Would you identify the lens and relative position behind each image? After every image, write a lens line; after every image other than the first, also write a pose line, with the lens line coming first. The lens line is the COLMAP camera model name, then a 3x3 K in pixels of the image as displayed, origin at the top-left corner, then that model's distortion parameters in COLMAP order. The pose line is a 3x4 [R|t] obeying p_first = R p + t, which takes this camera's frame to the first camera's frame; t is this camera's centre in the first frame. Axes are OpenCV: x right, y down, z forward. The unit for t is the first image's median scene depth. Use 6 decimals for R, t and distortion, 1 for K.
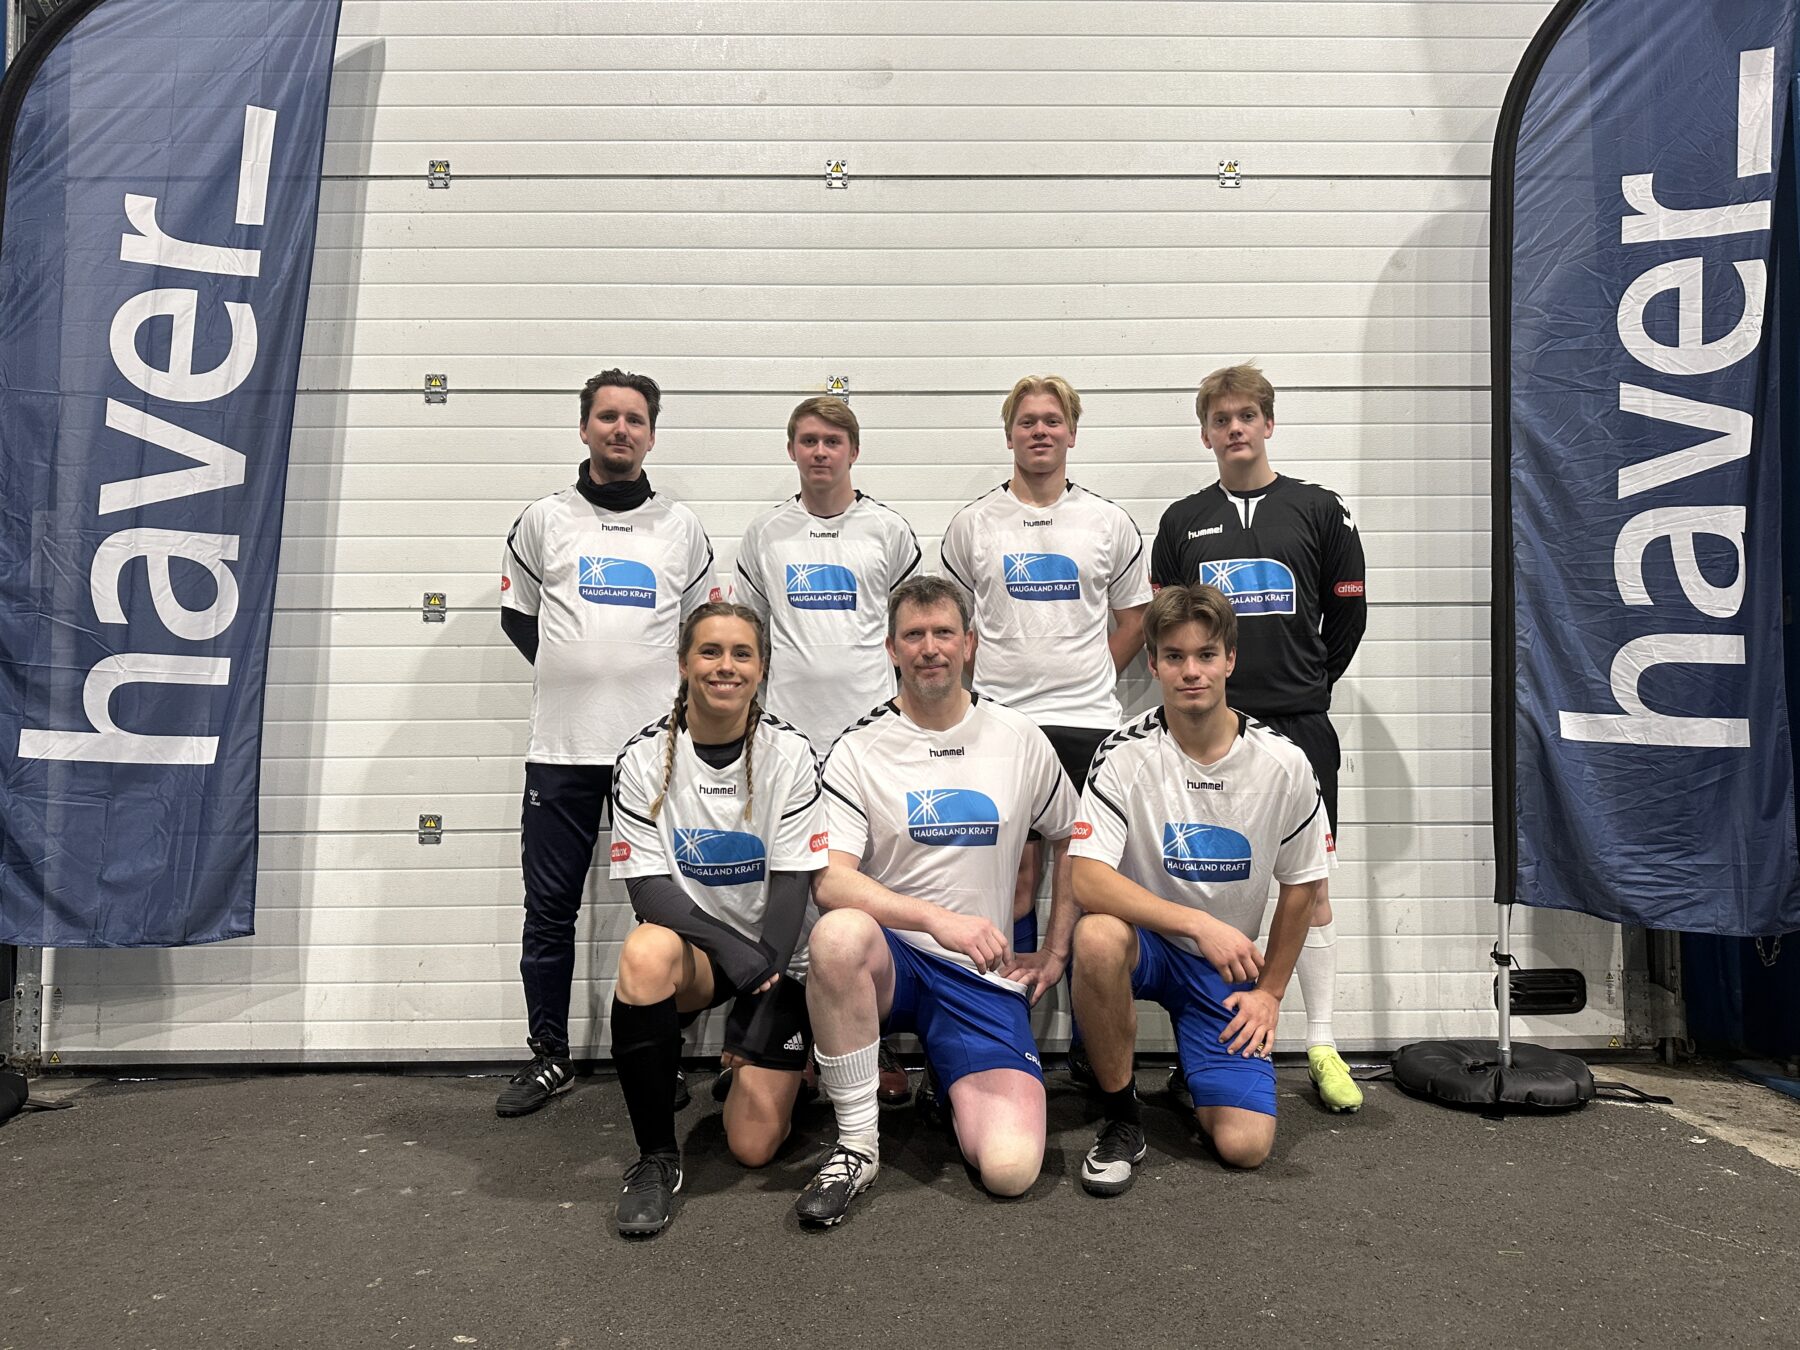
lens RADIAL K [[1313.6, 0, 903.7], [0, 1313.6, 682.9], [0, 0, 1]] dist [-0.002487, -0.007628]
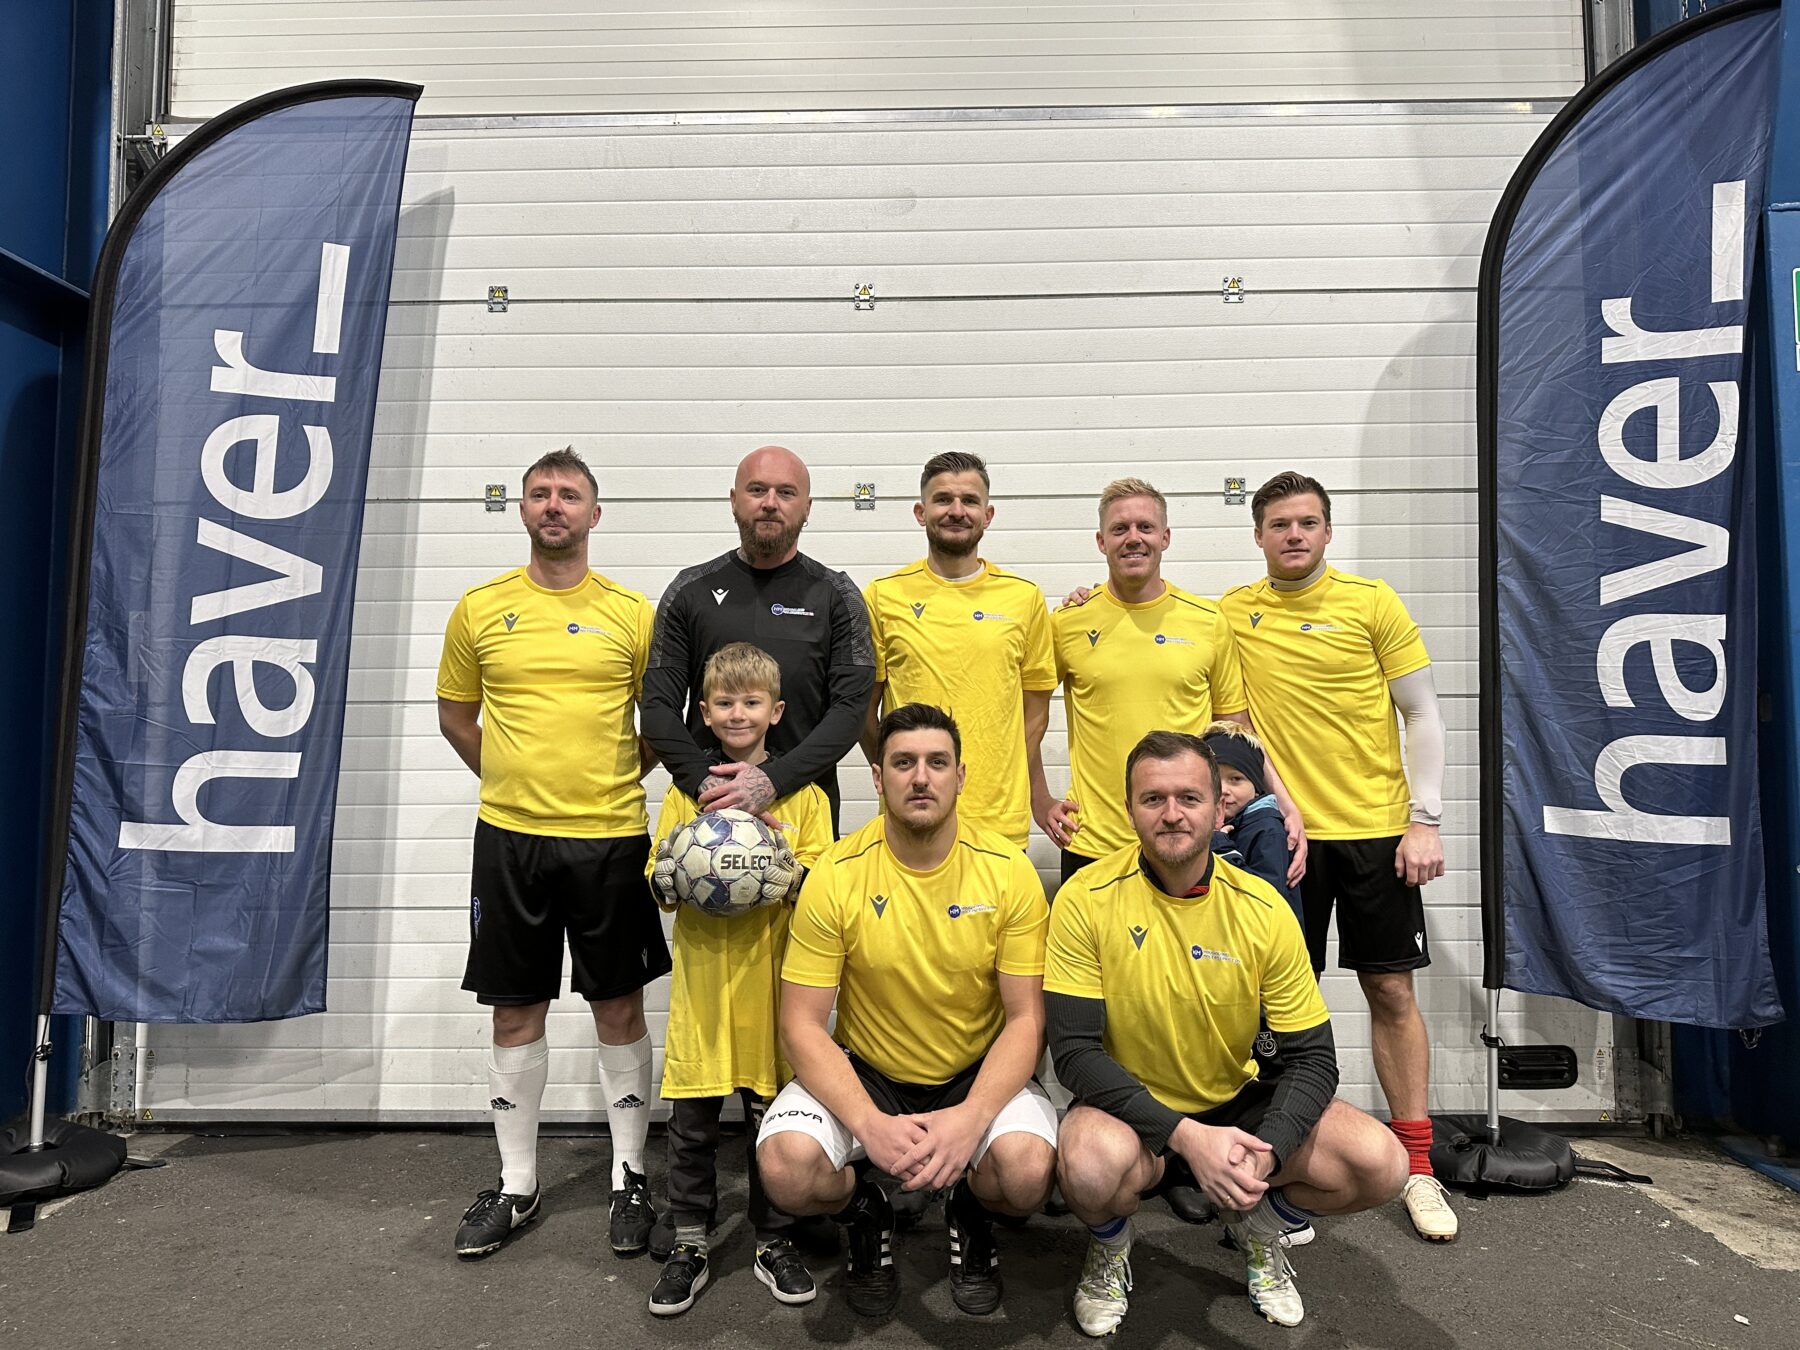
lens RADIAL K [[1313.6, 0, 903.6], [0, 1313.6, 663.9], [0, 0, 1]] dist [-0.002487, -0.007628]
pose [[0.999305, -0.000751, -0.037264, 0.023108], [0.000311, 0.999930, -0.011815, -0.079170], [0.037270, 0.011795, 0.999236, -0.075112]]
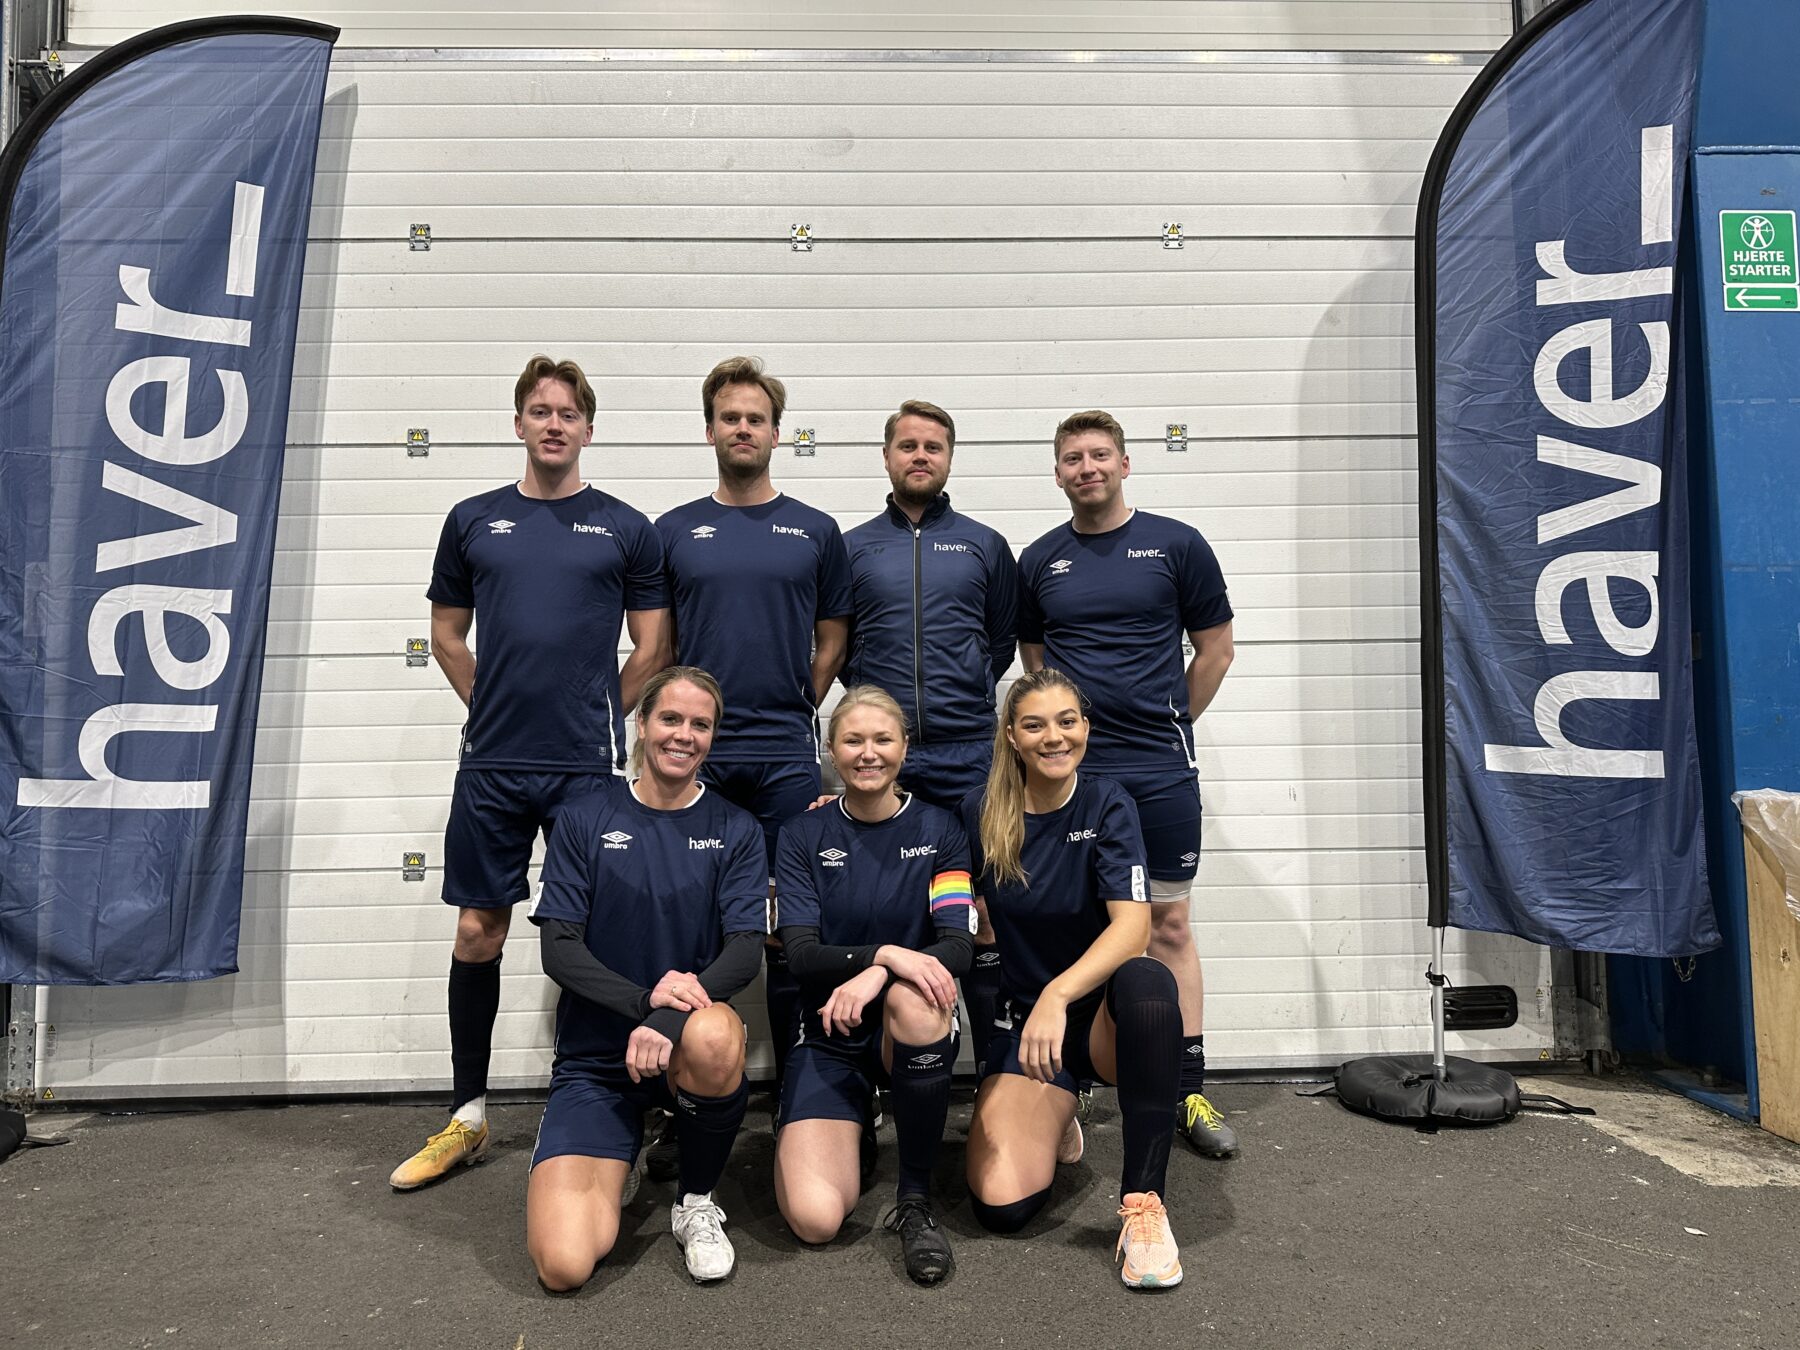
lens RADIAL K [[1313.6, 0, 902.0], [0, 1313.6, 661.6], [0, 0, 1]] dist [-0.002487, -0.007628]
pose [[0.999698, -0.008801, 0.022962, 0.002981], [0.009154, 0.999841, -0.015305, -0.032773], [-0.022823, 0.015511, 0.999619, -0.052665]]
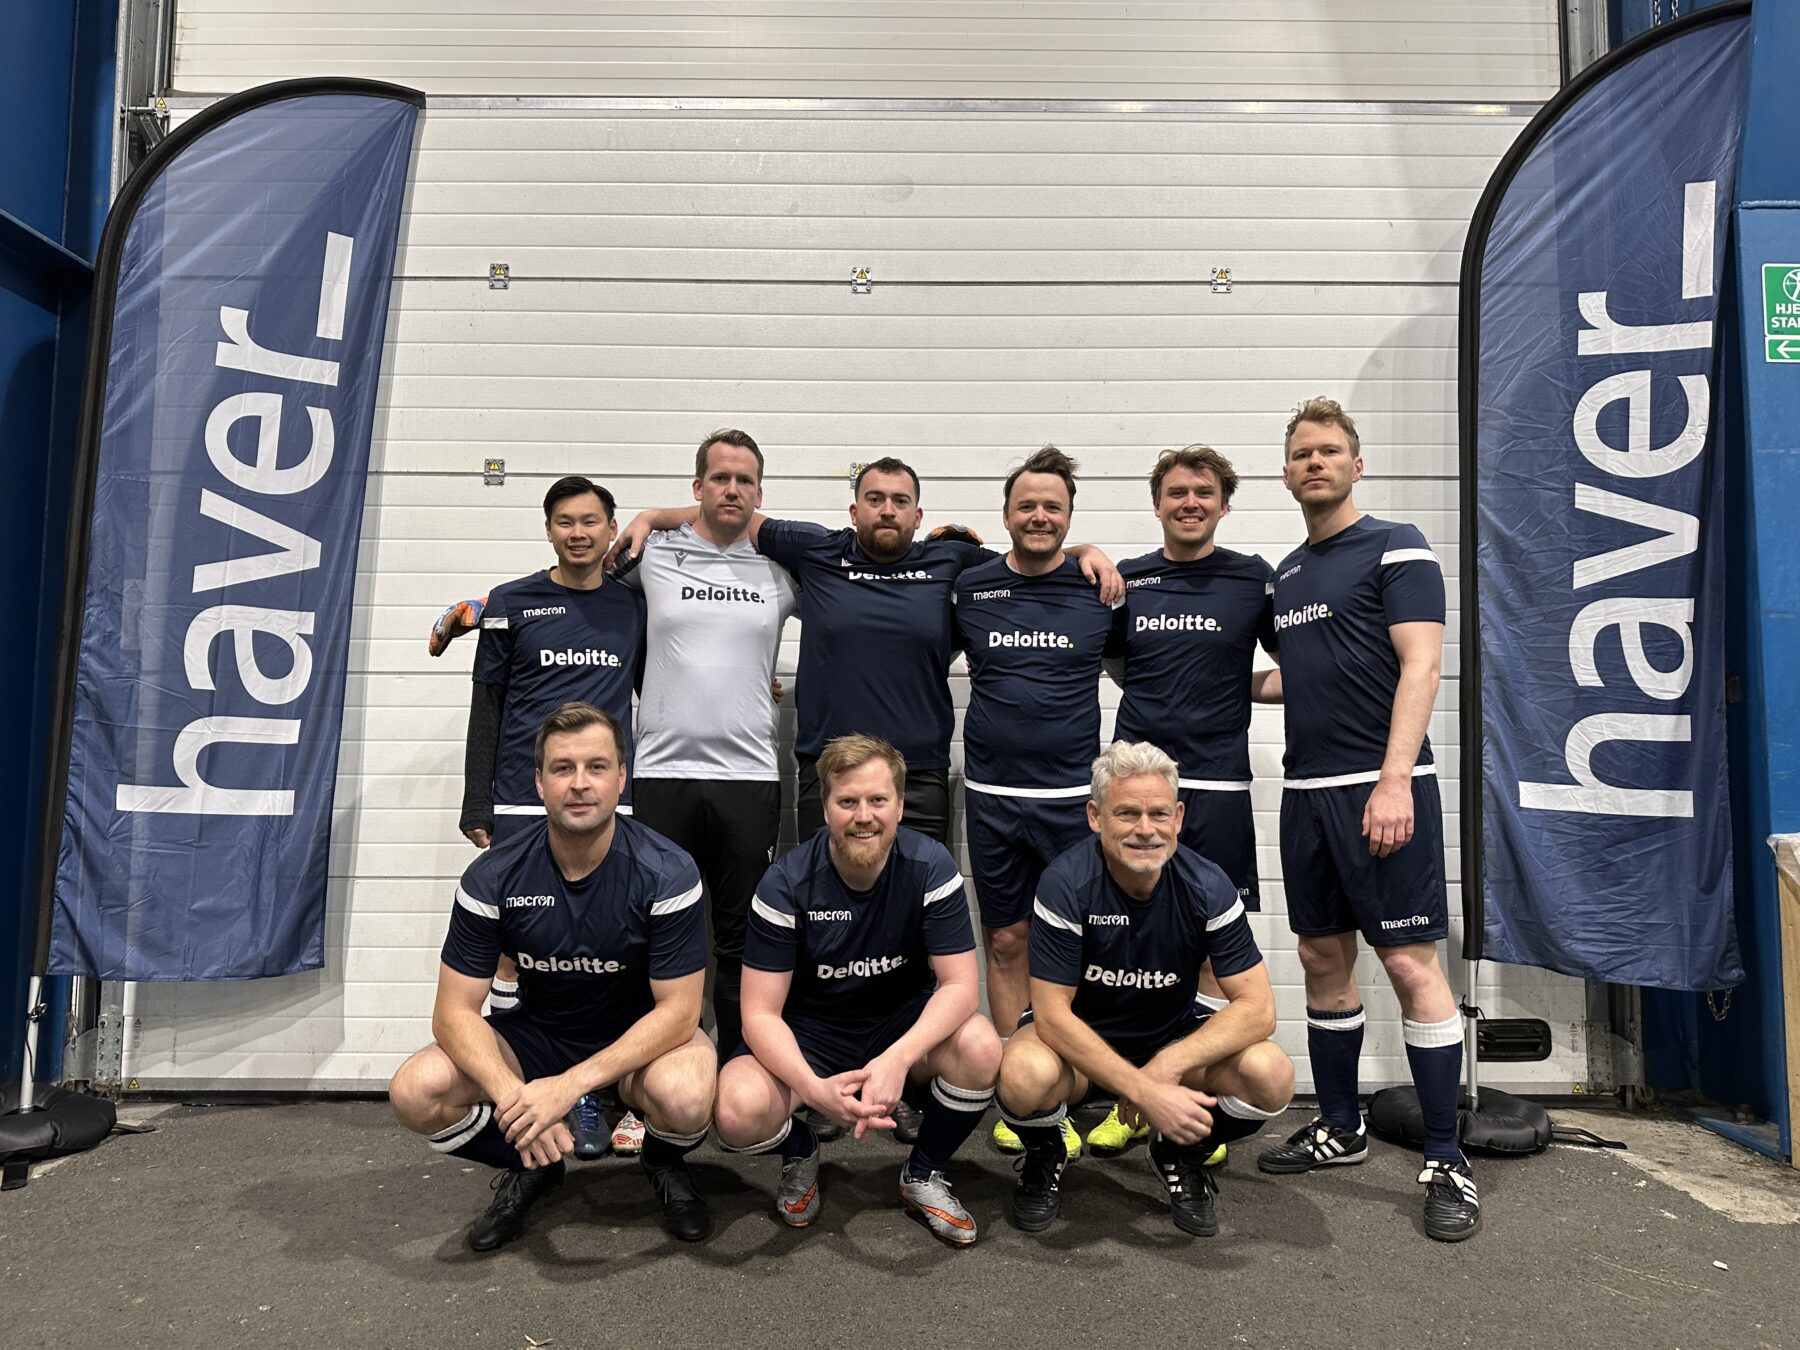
lens RADIAL K [[1313.6, 0, 893.0], [0, 1313.6, 660.3], [0, 0, 1]] dist [-0.002487, -0.007628]
pose [[0.999877, 0.009874, -0.012156, -0.008670], [-0.010203, 0.999576, -0.027274, -0.043214], [0.011881, 0.027395, 0.999554, -0.092818]]
